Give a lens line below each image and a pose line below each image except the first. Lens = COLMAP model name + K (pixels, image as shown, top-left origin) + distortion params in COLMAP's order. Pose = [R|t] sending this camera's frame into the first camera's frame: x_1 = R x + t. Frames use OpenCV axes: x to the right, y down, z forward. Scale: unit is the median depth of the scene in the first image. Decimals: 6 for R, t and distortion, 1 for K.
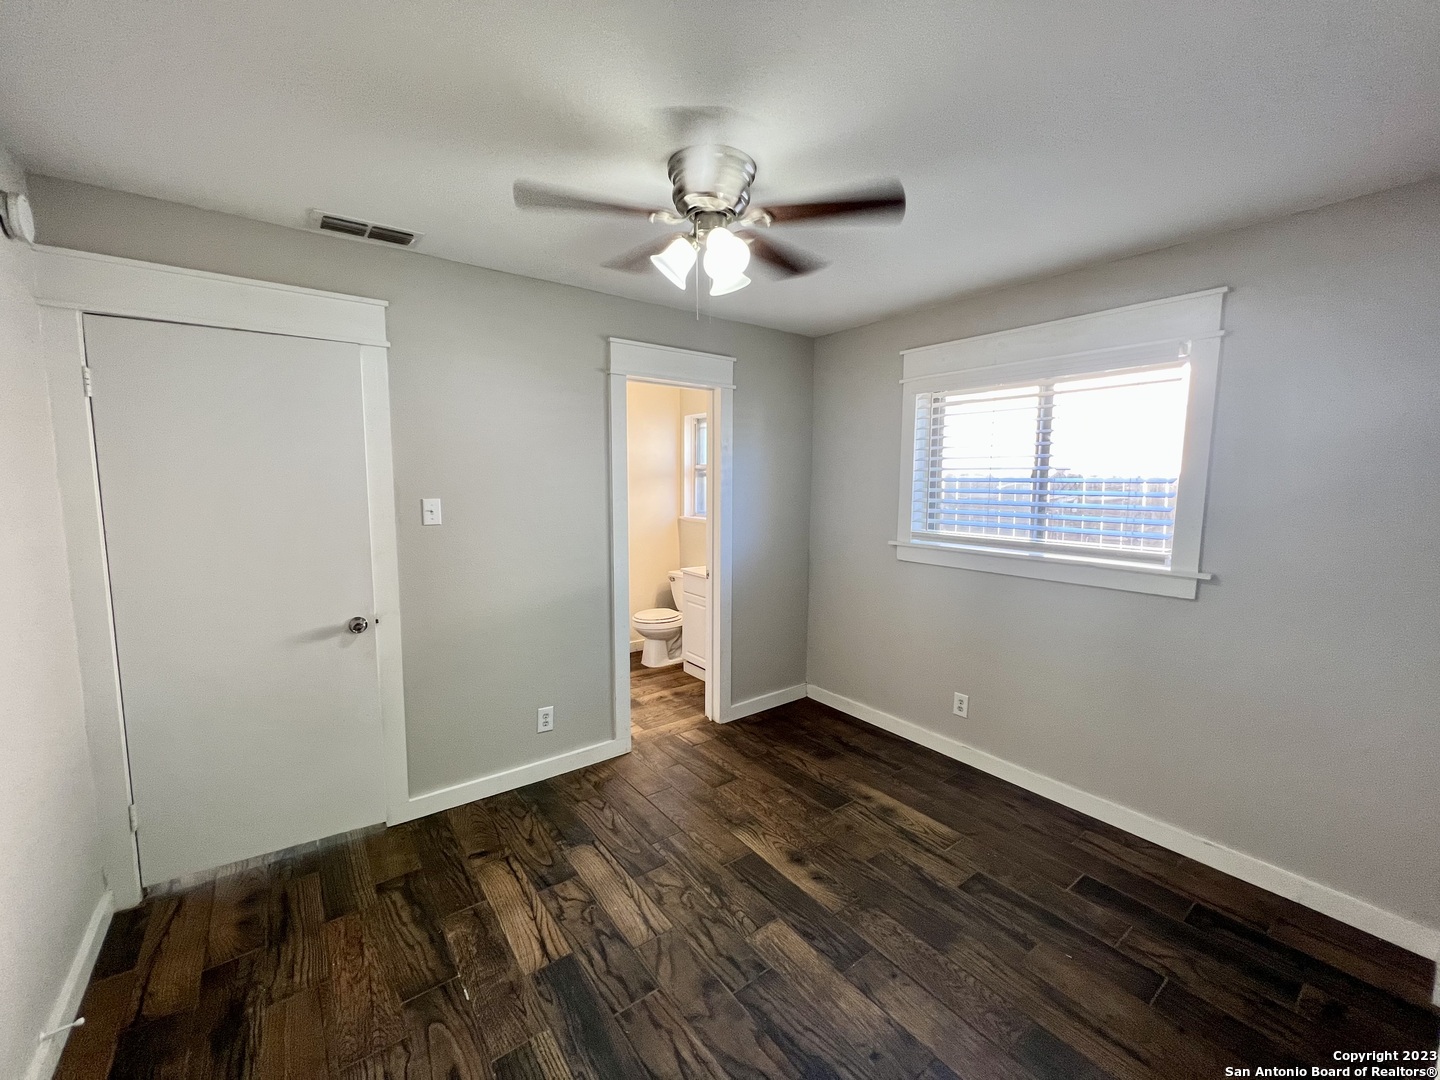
lens RADIAL K [[576.9, 0, 723.5], [0, 576.9, 538.7], [0, 0, 1]] dist [-0.001040, -0.000224]
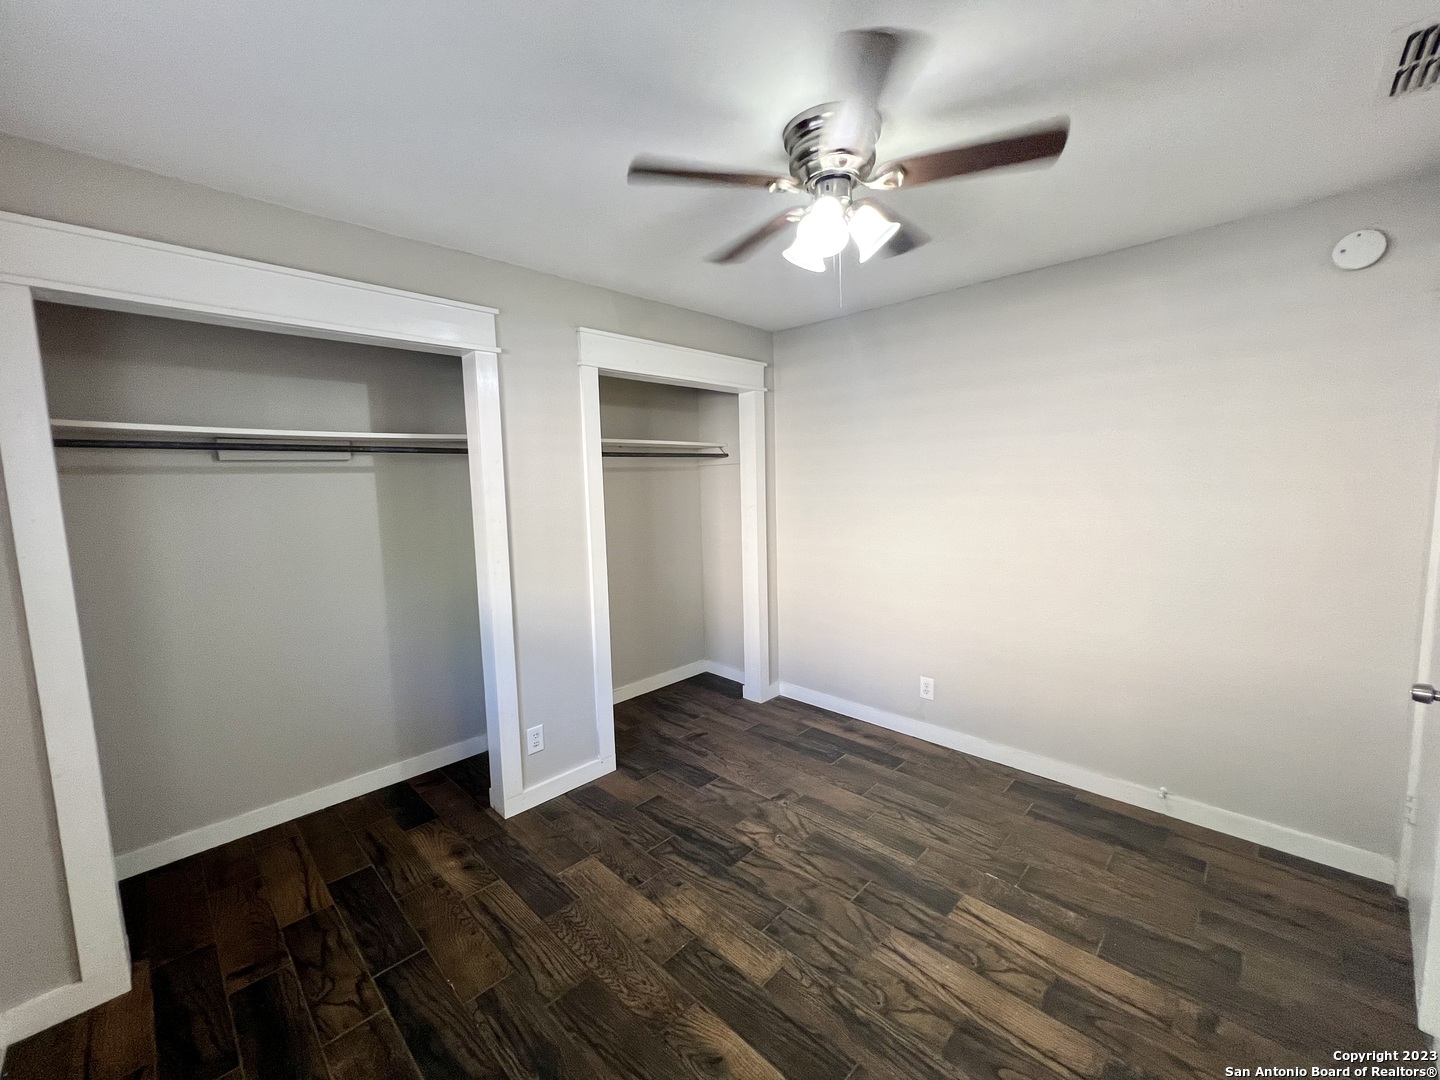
lens RADIAL K [[576.9, 0, 717.4], [0, 576.9, 535.0], [0, 0, 1]] dist [-0.001040, -0.000224]
pose [[-0.989763, 0.029233, -0.139696, 0.250407], [-0.000003, 0.978794, 0.204846, -0.166080], [0.142722, 0.202750, -0.968774, 1.616260]]
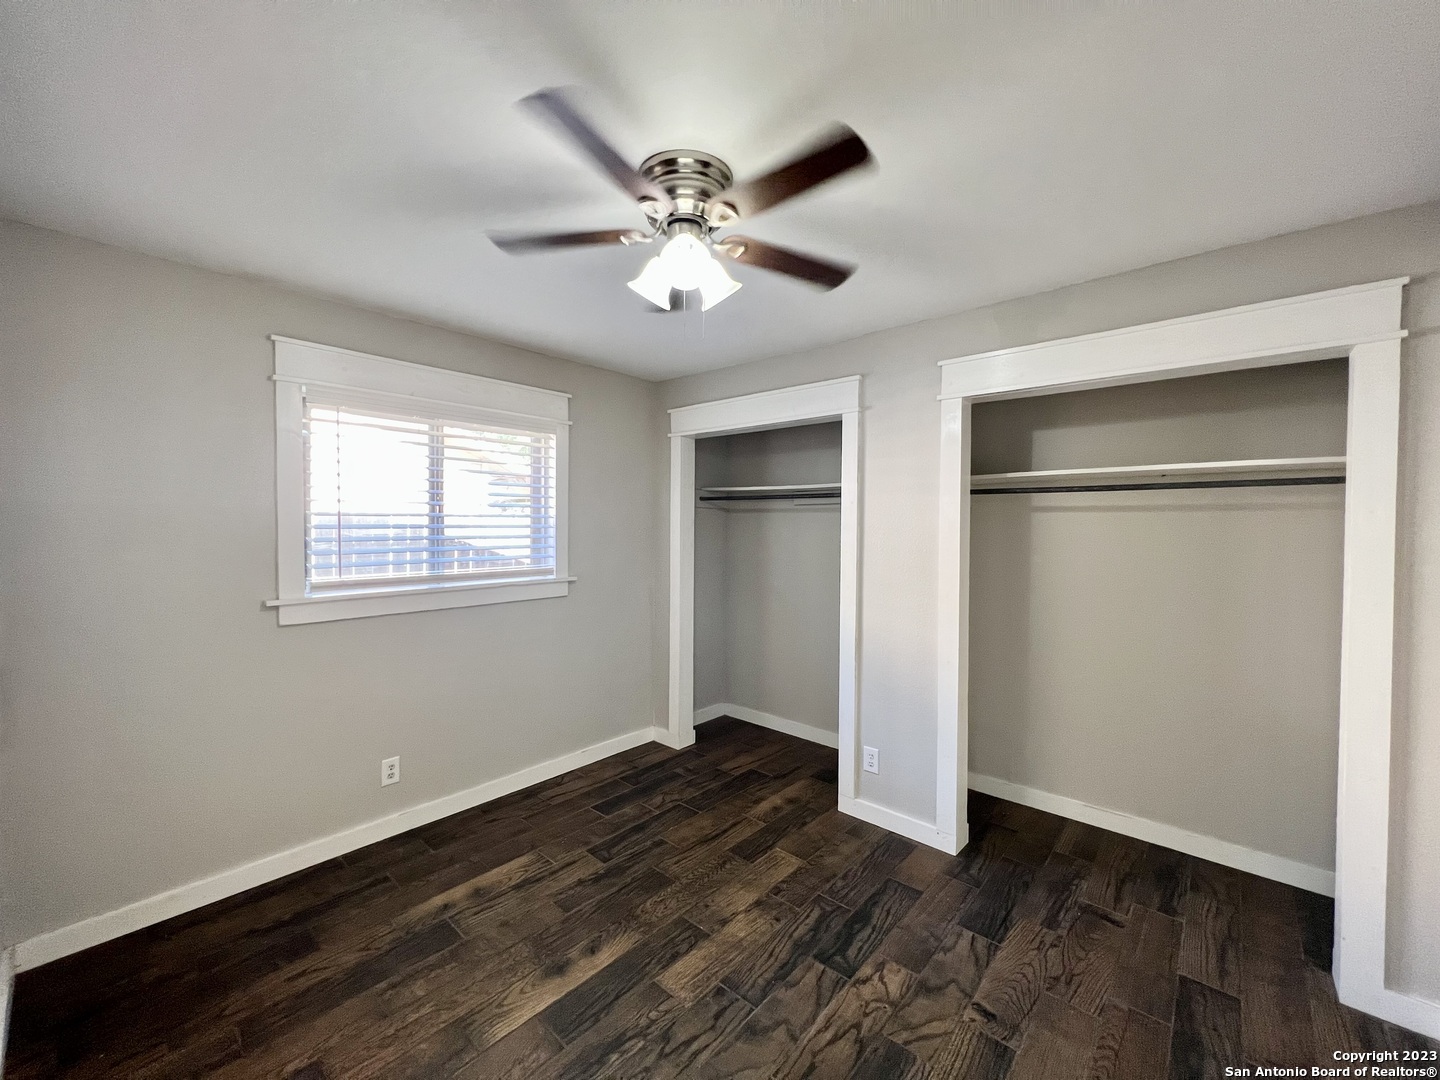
lens RADIAL K [[573.6, 0, 717.3], [0, 573.6, 530.8], [0, 0, 1]] dist [-0.000818, 0.000864]
pose [[-0.187640, -0.017685, 0.982079, -0.786766], [0.095527, 0.994770, 0.036165, -0.084363], [-0.977582, 0.100601, -0.184970, 0.958645]]
